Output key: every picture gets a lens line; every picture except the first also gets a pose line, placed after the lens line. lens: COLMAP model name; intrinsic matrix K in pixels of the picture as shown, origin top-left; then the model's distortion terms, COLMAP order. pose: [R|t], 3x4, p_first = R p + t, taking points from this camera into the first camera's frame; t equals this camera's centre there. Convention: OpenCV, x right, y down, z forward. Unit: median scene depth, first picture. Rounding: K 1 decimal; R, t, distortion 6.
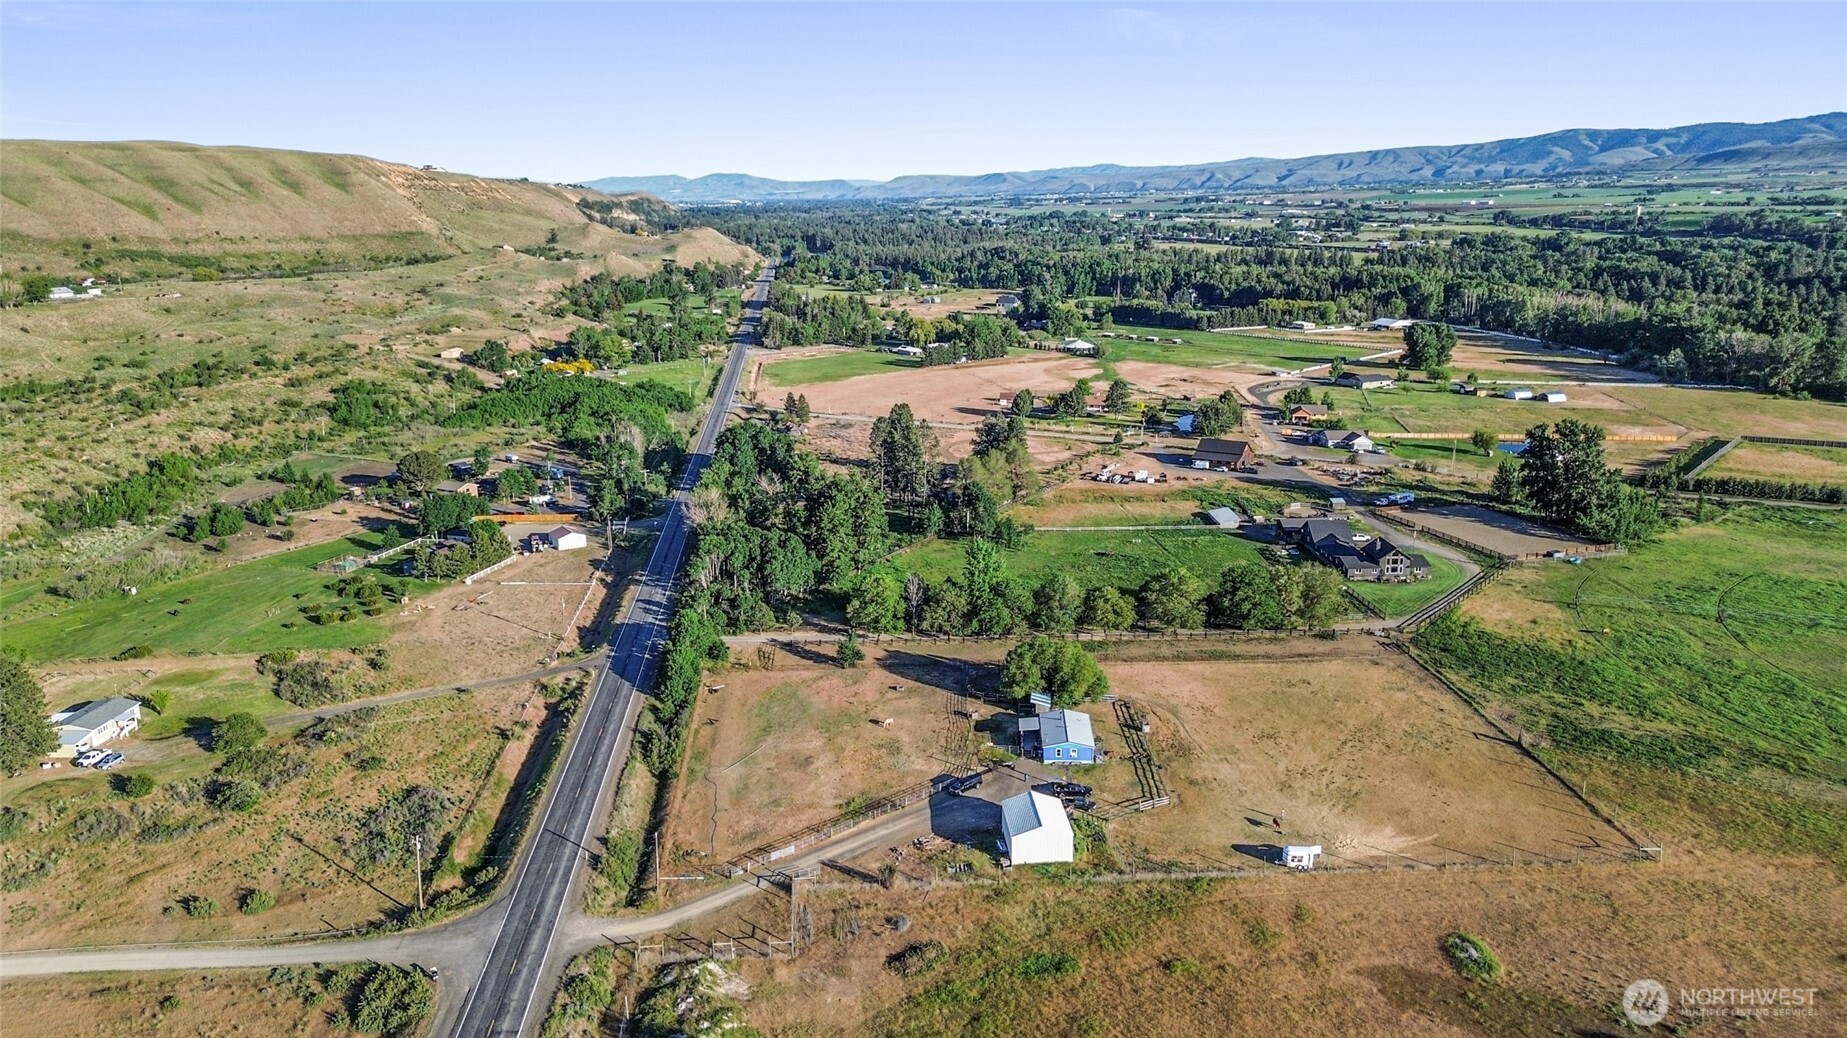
lens RADIAL K [[1308.7, 0, 923.5], [0, 1308.7, 519.0], [0, 0, 1]] dist [0.055741, -0.046297]
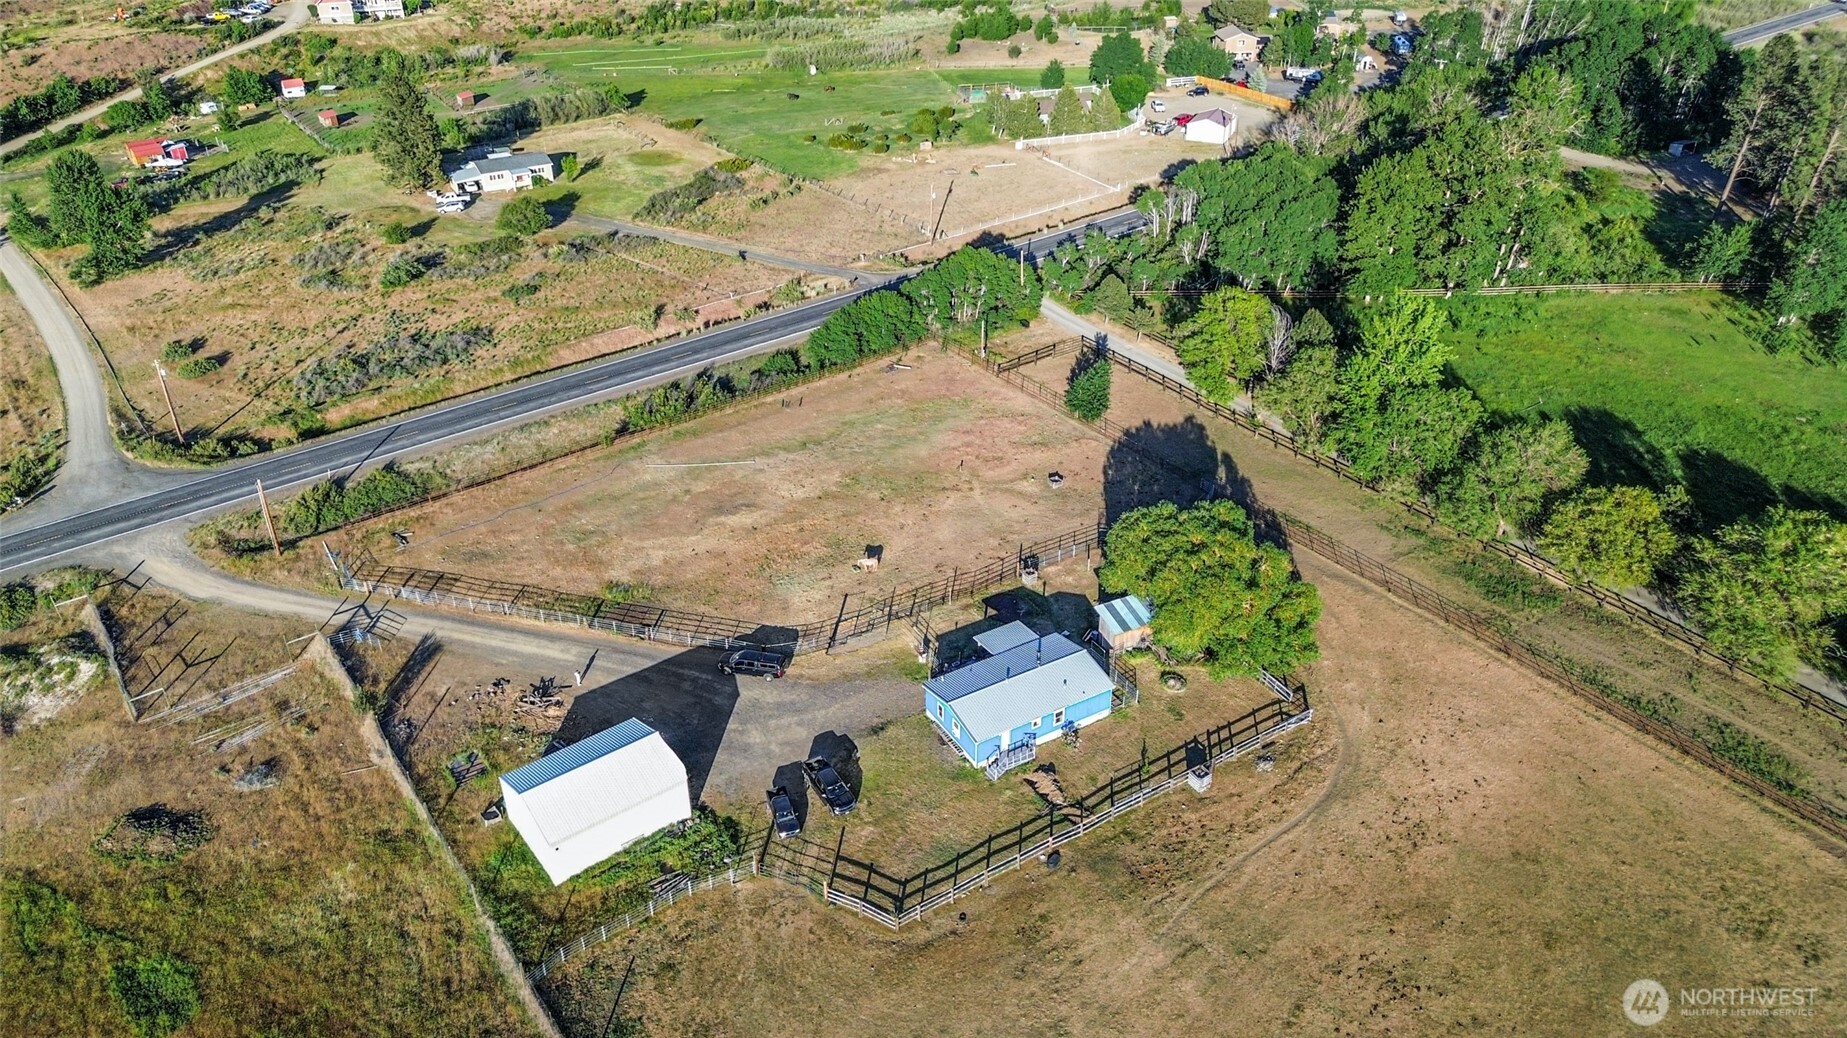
lens RADIAL K [[1308.7, 0, 923.5], [0, 1308.7, 519.0], [0, 0, 1]] dist [0.055741, -0.046297]
pose [[0.547417, 0.445358, -0.708513, 0.417819], [-0.202485, 0.891964, 0.404227, -0.087868], [0.811994, -0.077817, 0.578455, 0.703313]]
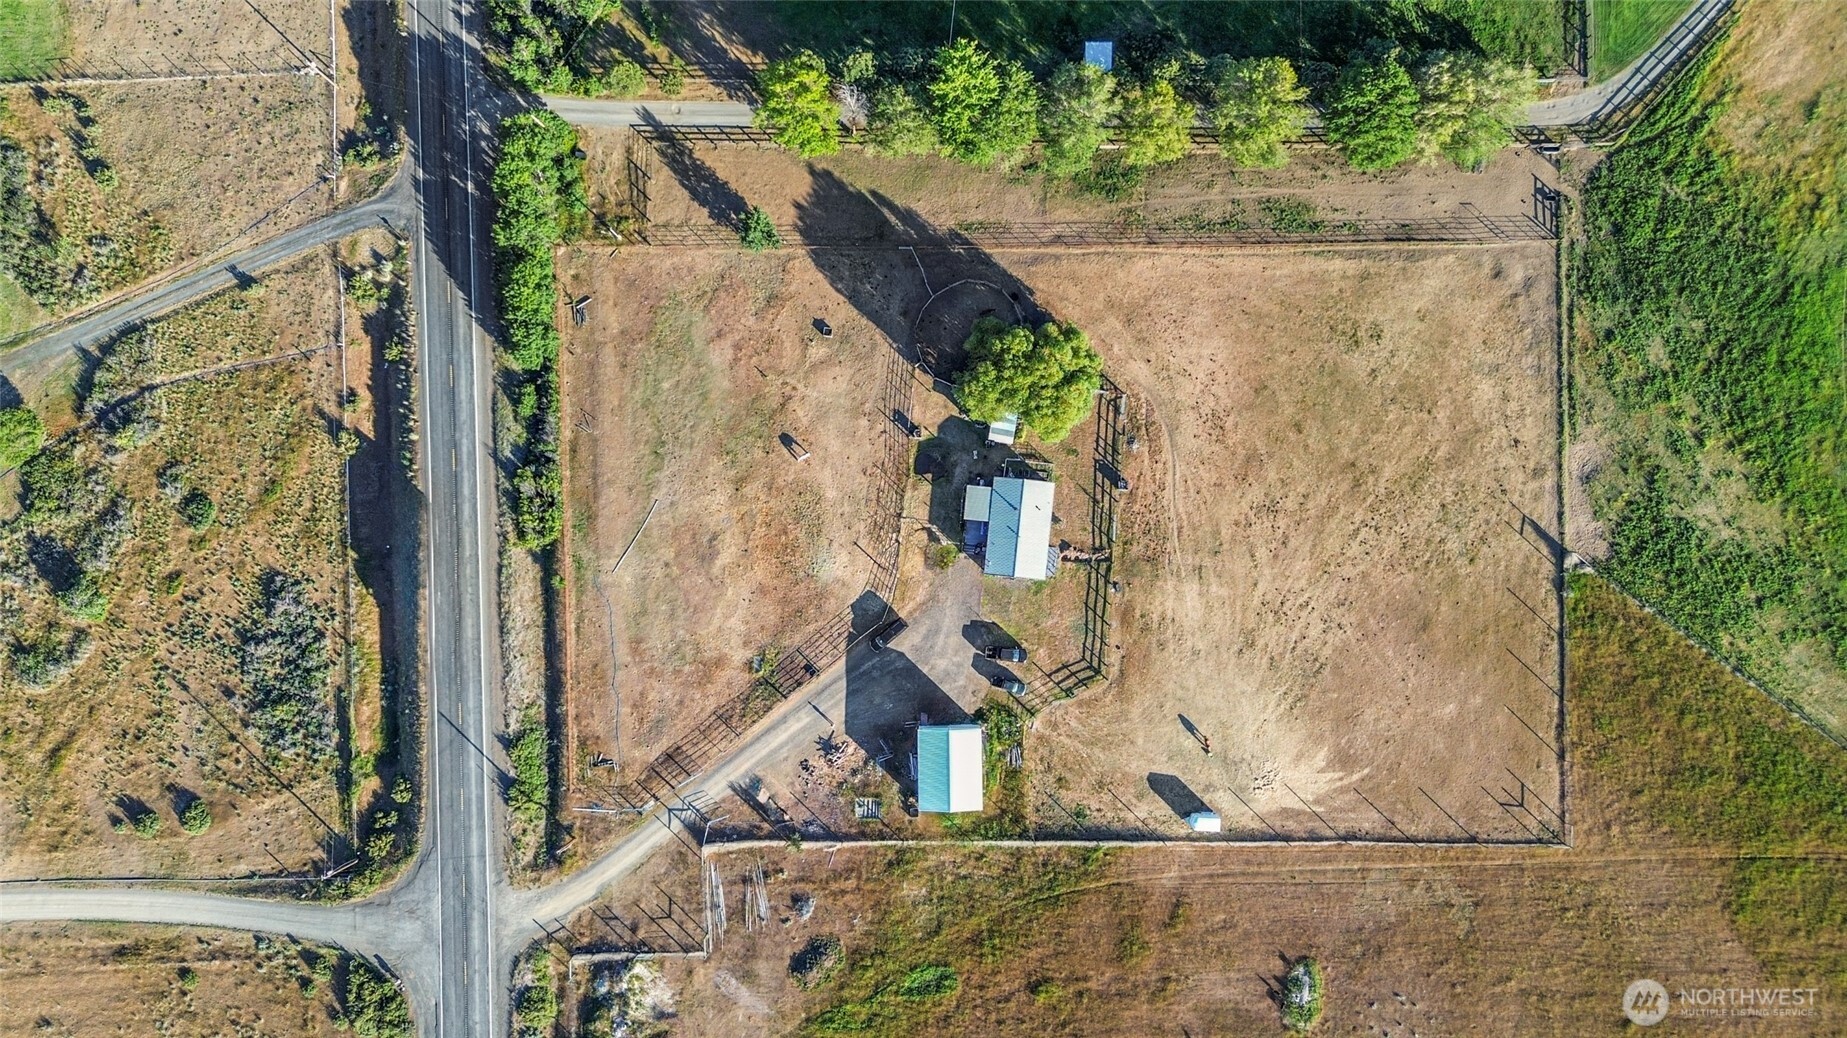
lens RADIAL K [[1308.7, 0, 923.5], [0, 1308.7, 519.0], [0, 0, 1]] dist [0.055741, -0.046297]
pose [[0.998512, 0.054470, -0.002786, 0.051483], [-0.011867, 0.266829, 0.963671, -0.645379], [0.053235, -0.962203, 0.267078, 0.796370]]
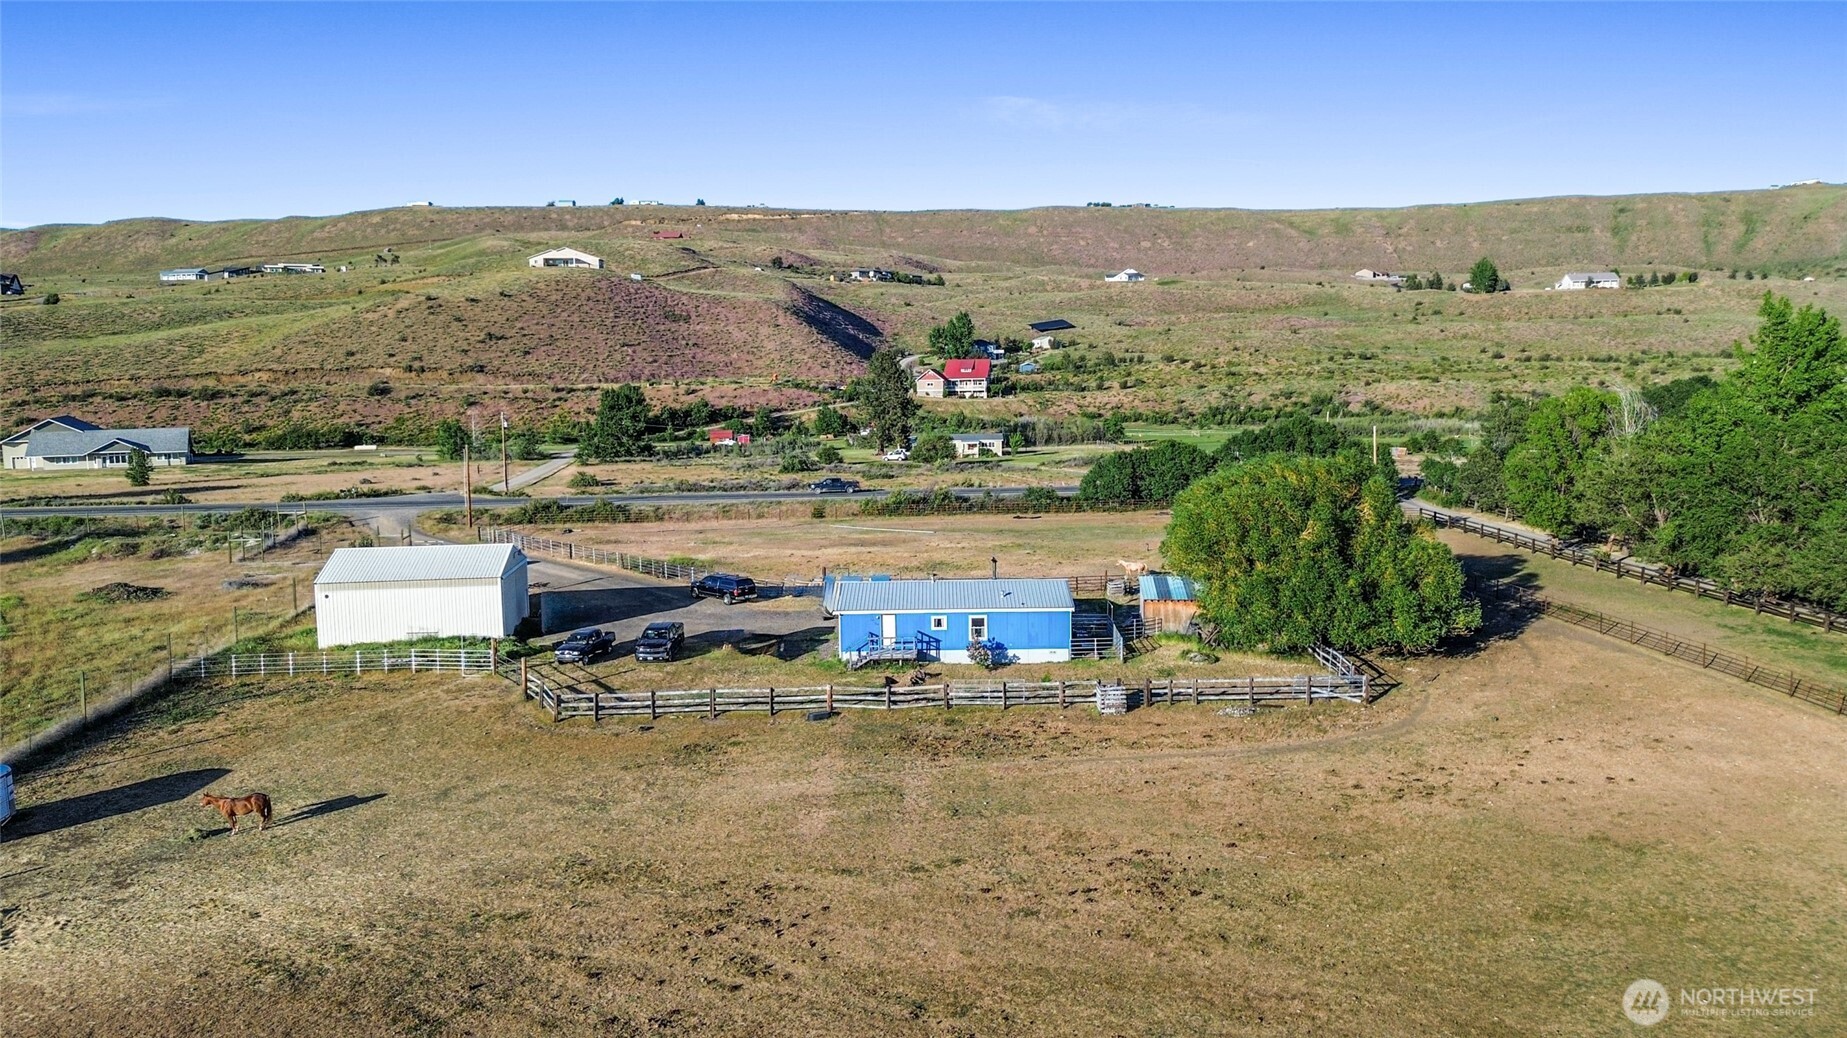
lens RADIAL K [[1308.7, 0, 923.5], [0, 1308.7, 519.0], [0, 0, 1]] dist [0.055741, -0.046297]
pose [[0.041610, 0.132250, -0.990343, 0.467109], [-0.235760, 0.964511, 0.118895, 0.102103], [0.970920, 0.228536, 0.071313, 0.978617]]
